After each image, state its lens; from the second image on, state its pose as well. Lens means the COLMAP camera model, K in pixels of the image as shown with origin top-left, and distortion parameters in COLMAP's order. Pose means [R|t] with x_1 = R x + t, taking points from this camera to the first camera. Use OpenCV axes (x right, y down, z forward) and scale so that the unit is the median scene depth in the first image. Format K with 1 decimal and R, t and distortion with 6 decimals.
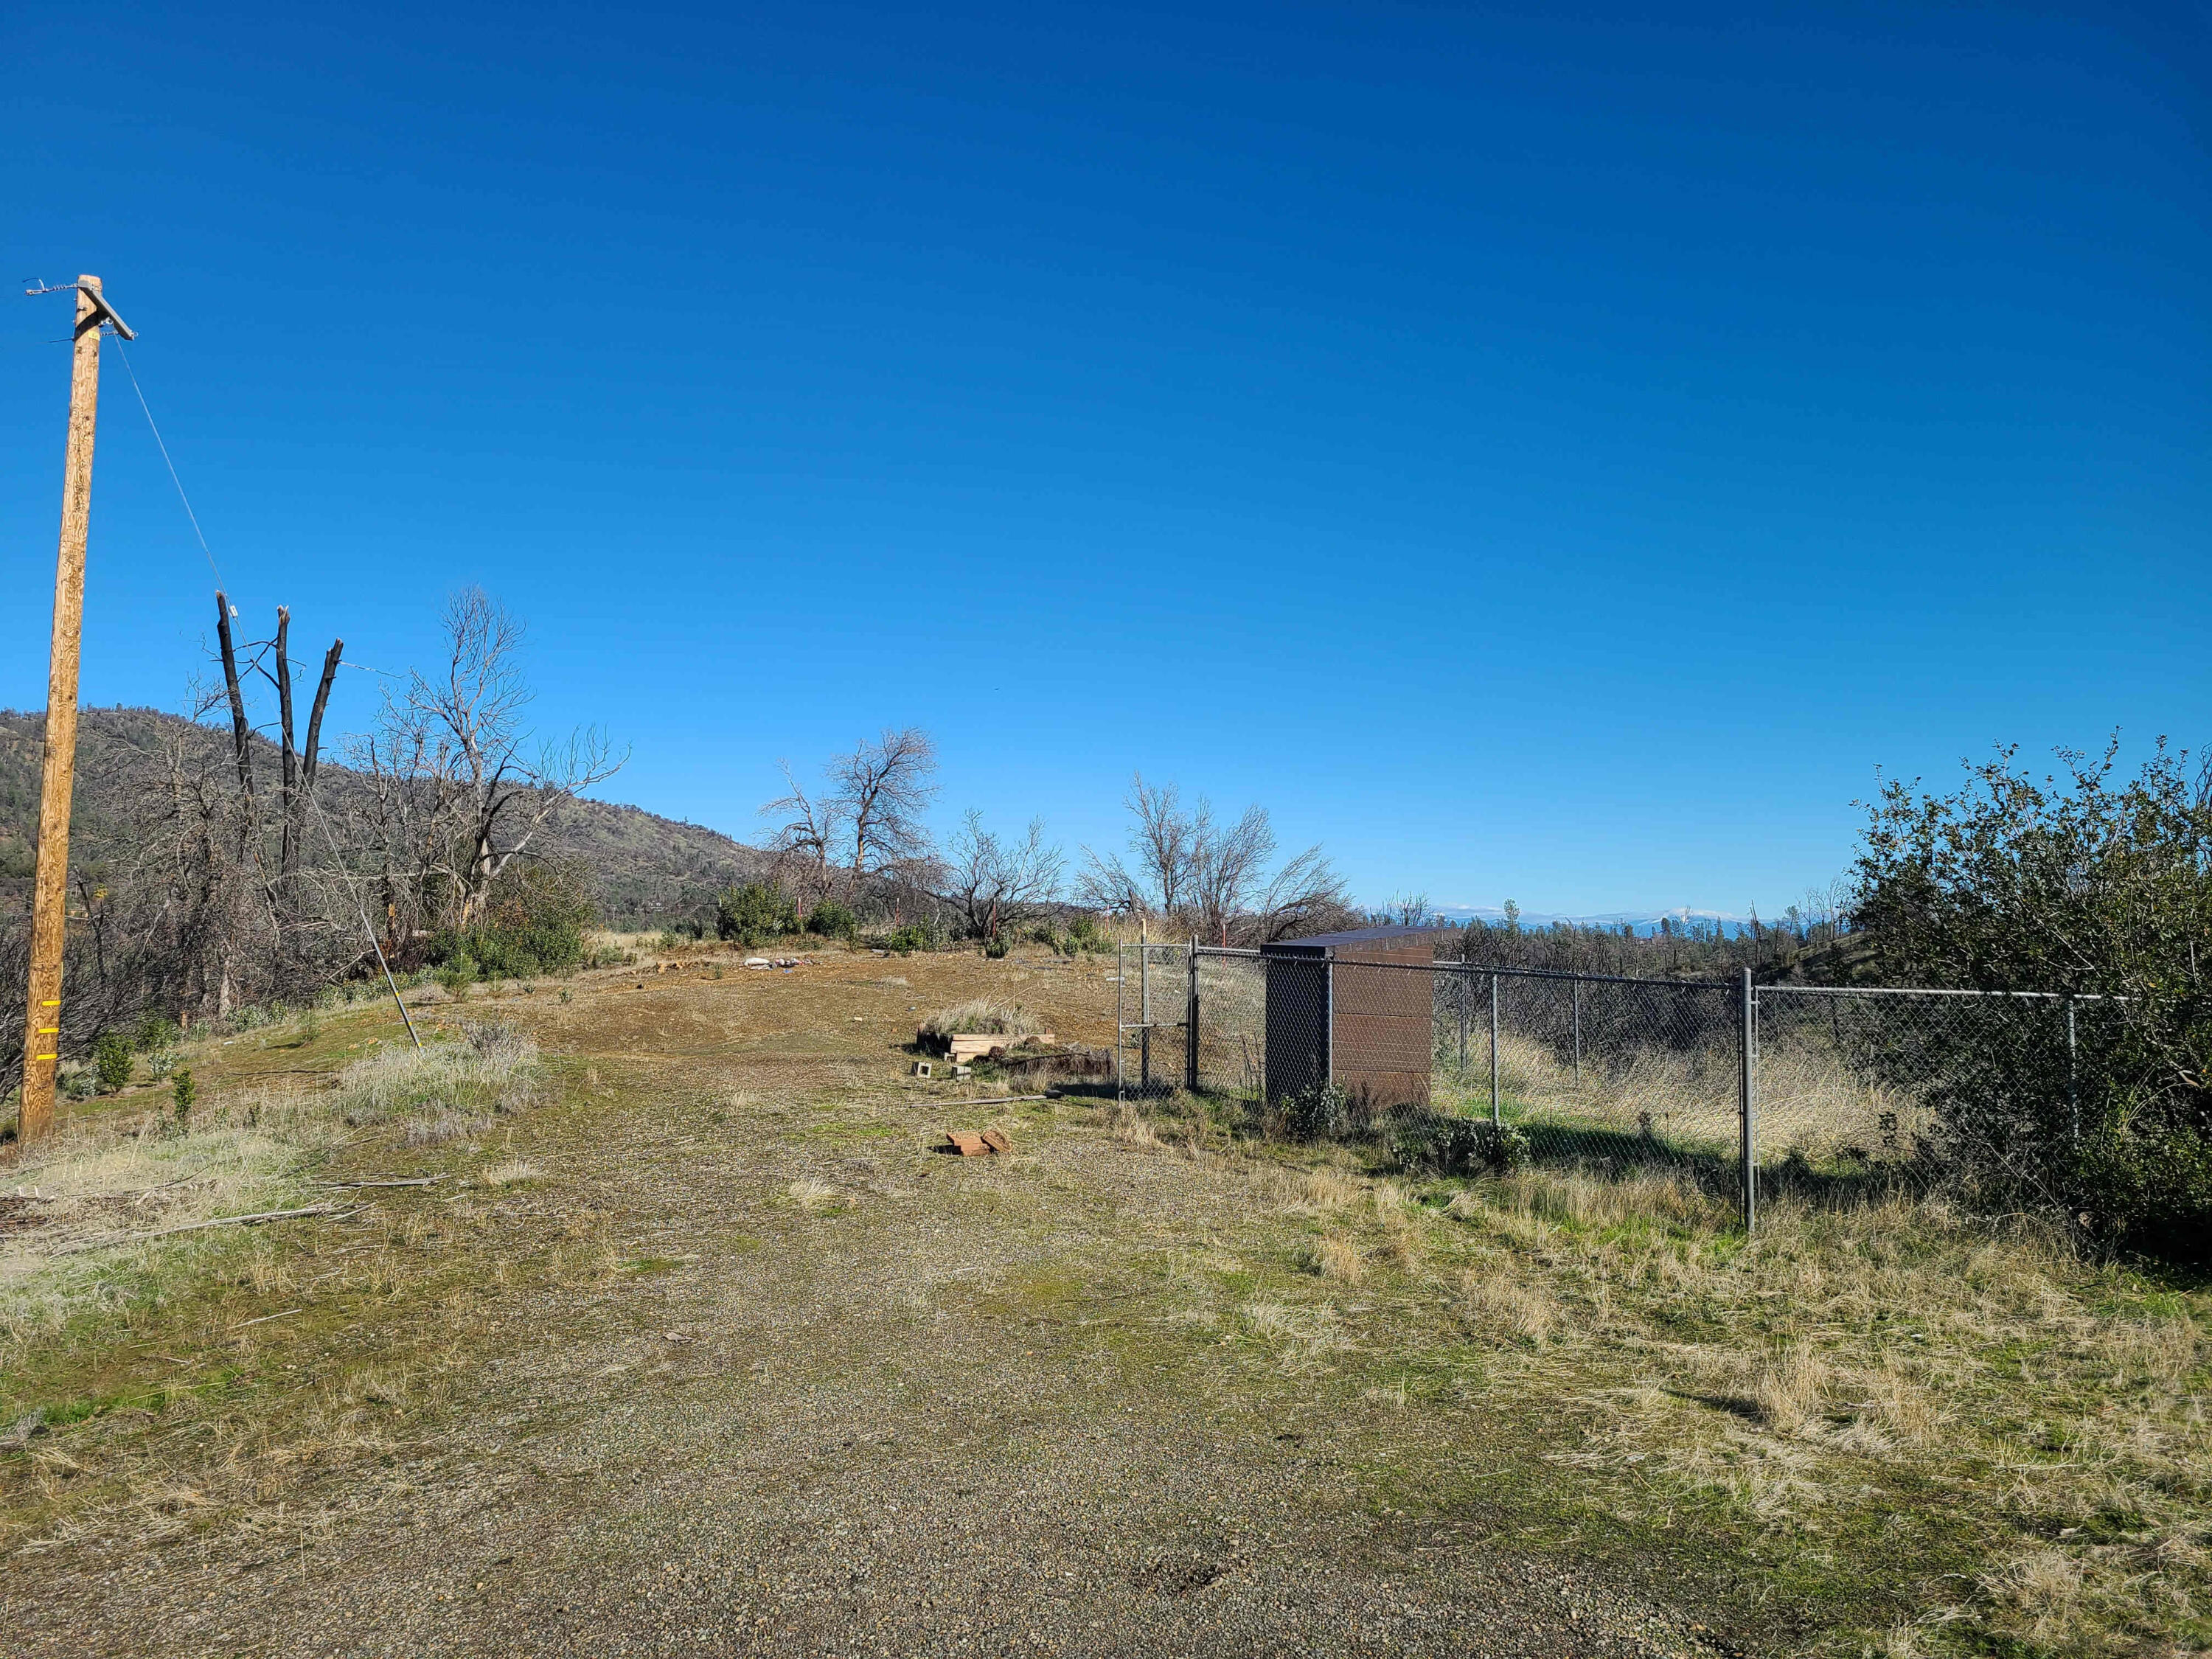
lens RADIAL K [[1650.4, 0, 1083.5], [0, 1650.4, 812.9], [0, 0, 1]] dist [0.065264, -0.041370]
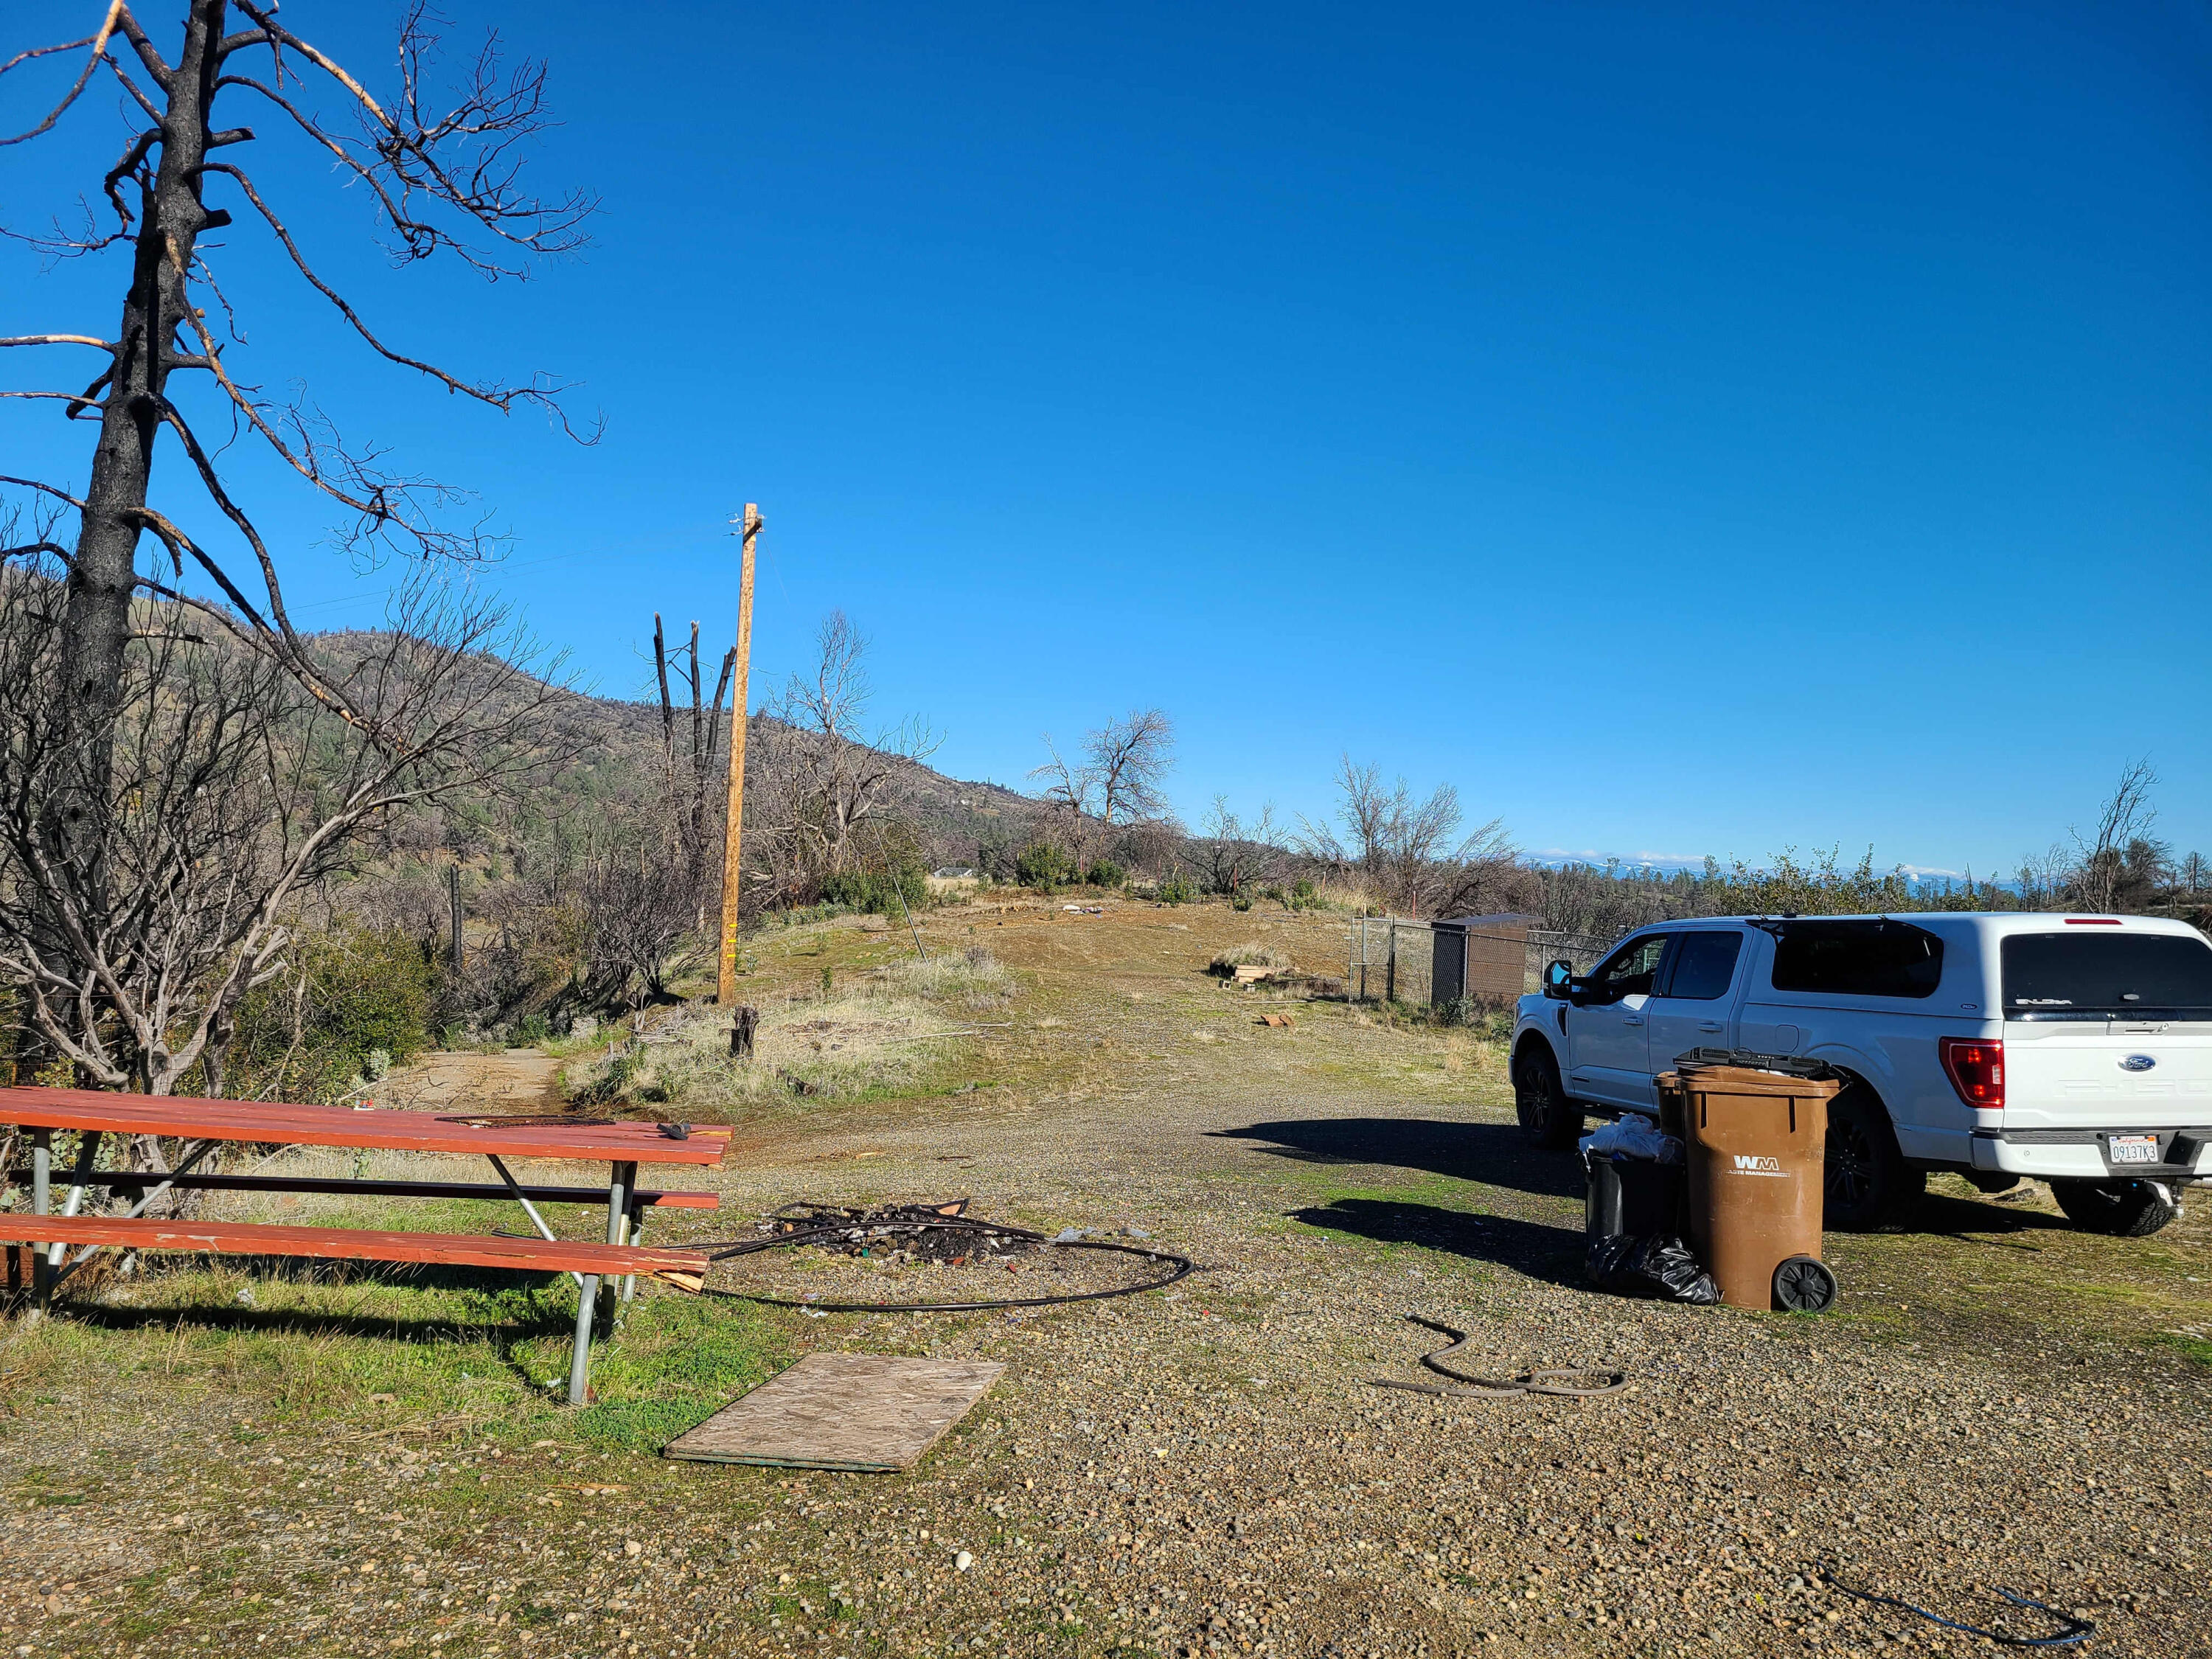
lens RADIAL K [[1650.4, 0, 1083.5], [0, 1650.4, 812.9], [0, 0, 1]] dist [0.065264, -0.041370]
pose [[0.992856, 0.027805, -0.116033, -0.023147], [-0.023243, 0.998910, 0.040487, -0.038124], [0.117032, -0.037501, 0.992420, -0.306812]]
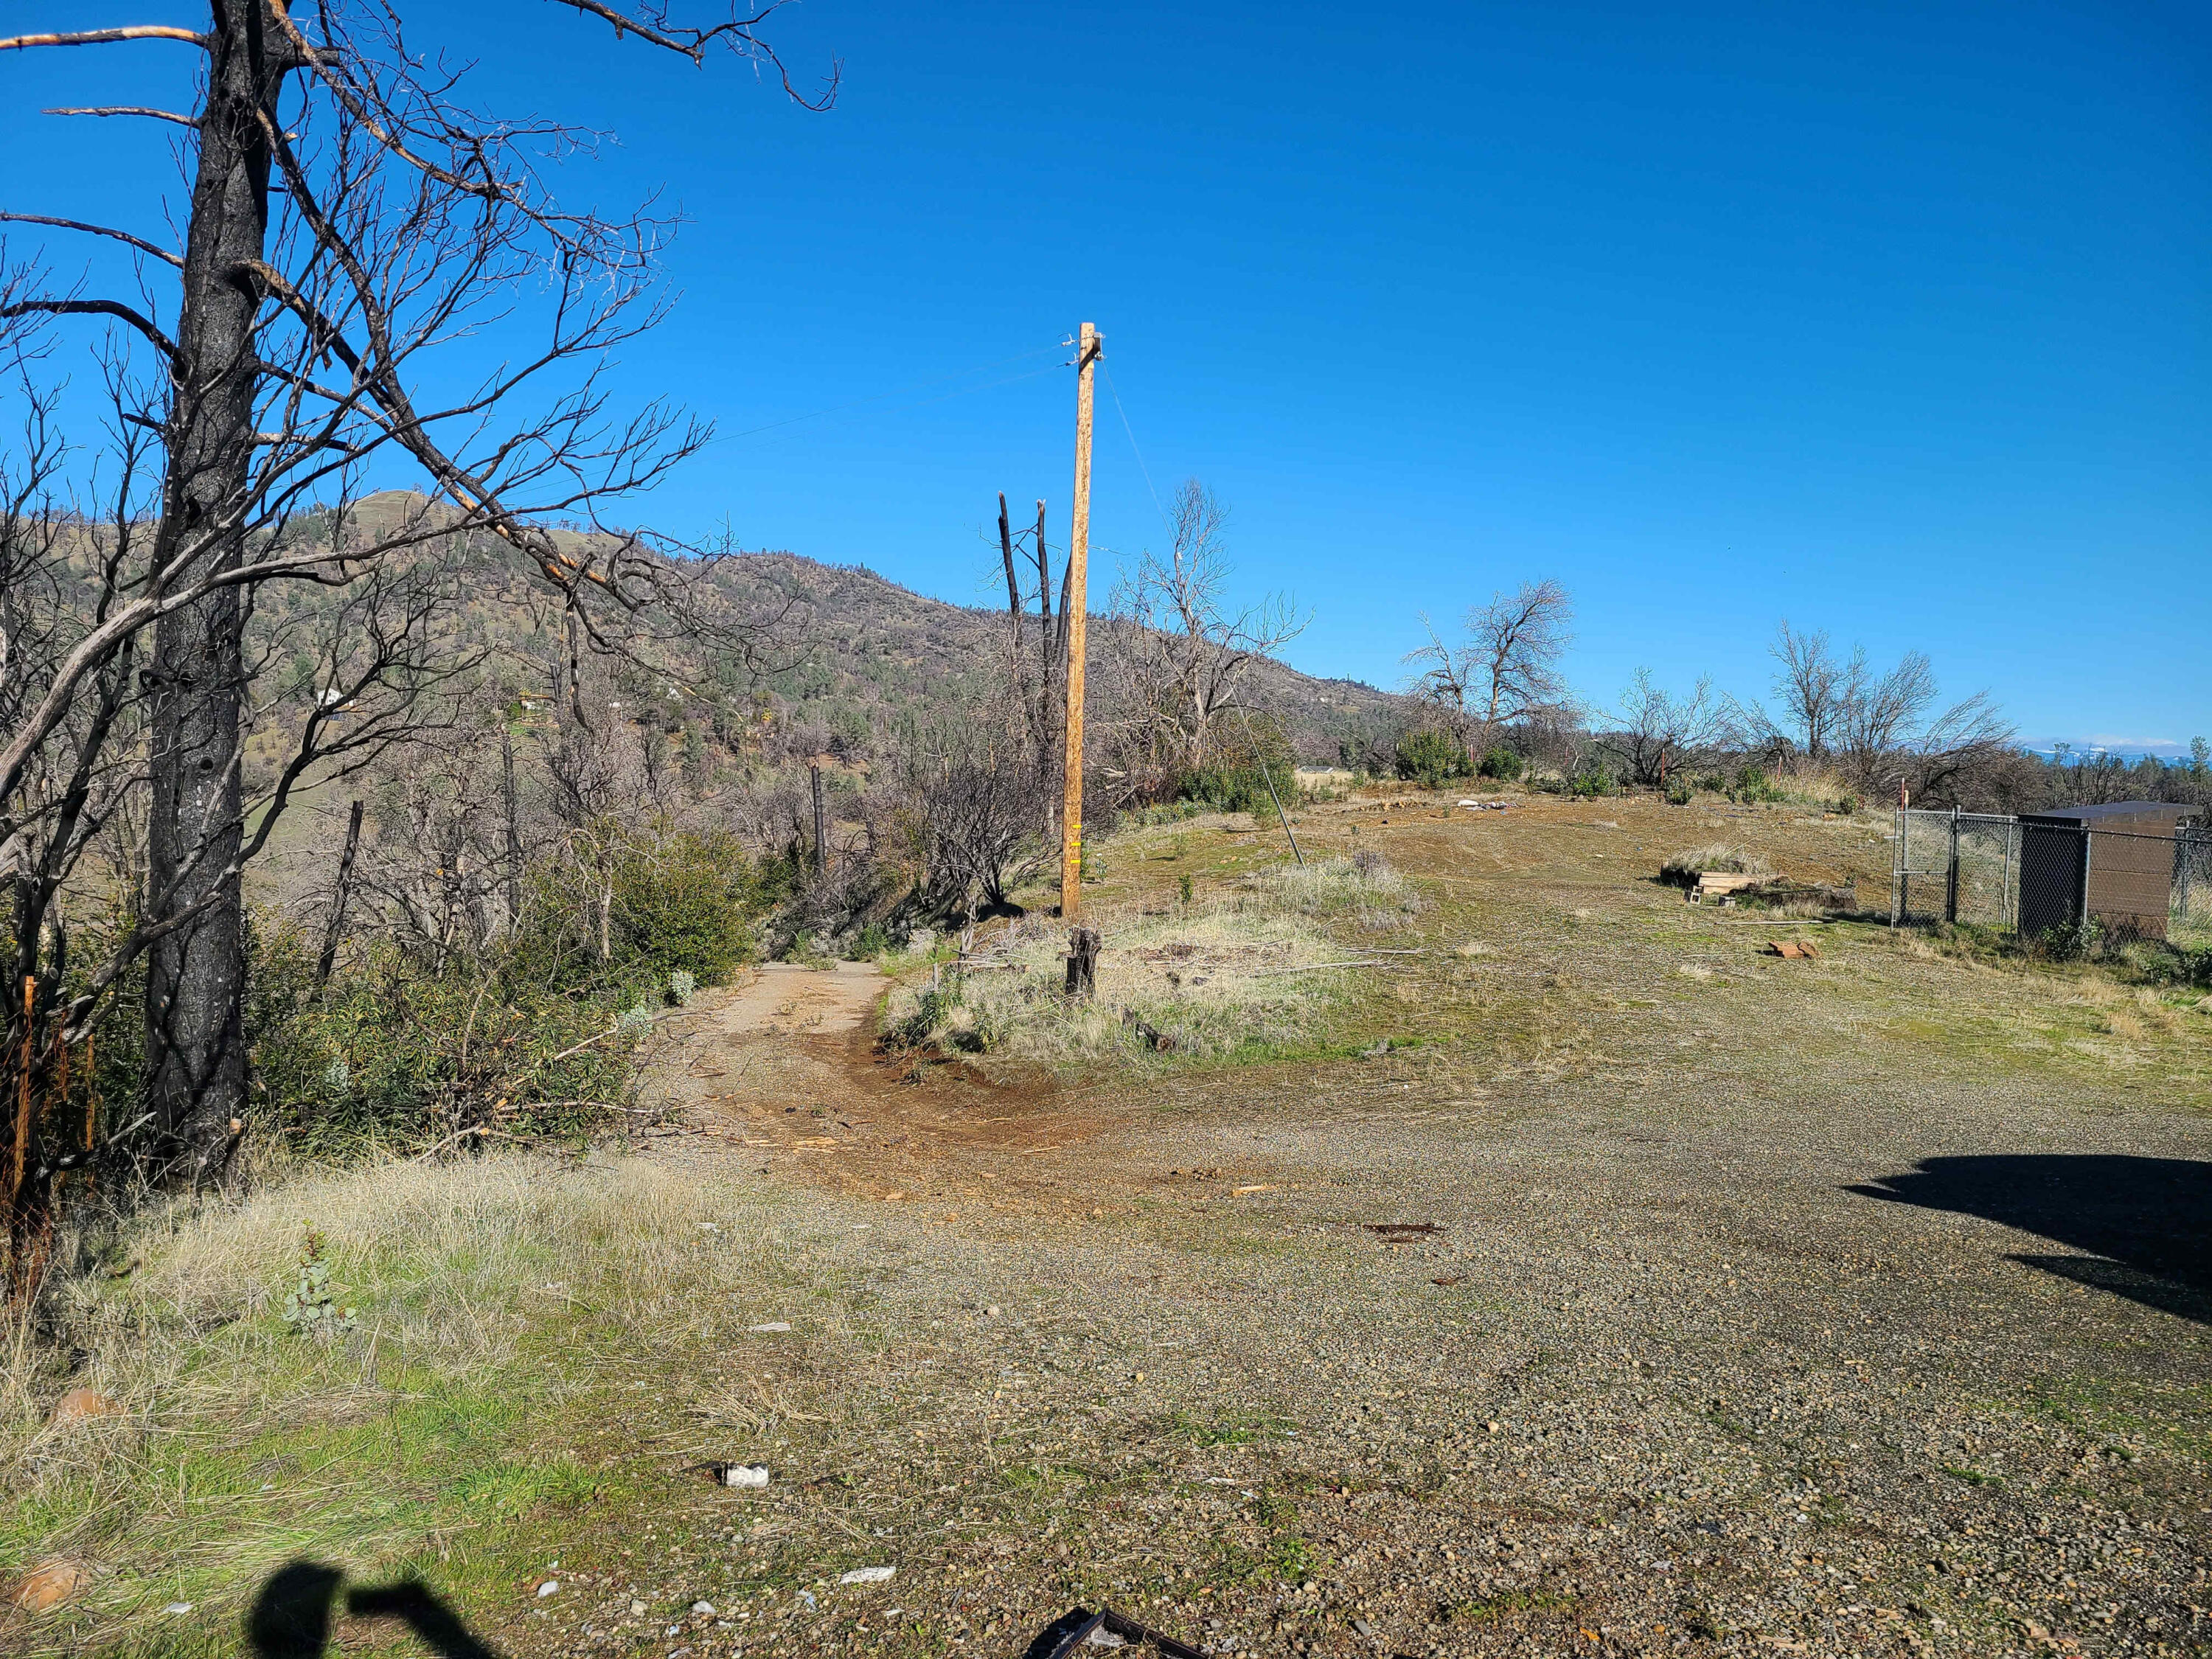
lens RADIAL K [[1650.4, 0, 1083.5], [0, 1650.4, 812.9], [0, 0, 1]] dist [0.065264, -0.041370]
pose [[0.945334, 0.025631, -0.325095, -0.058023], [0.008303, 0.994691, 0.102570, -0.023034], [0.325998, -0.099662, 0.940103, -0.176013]]
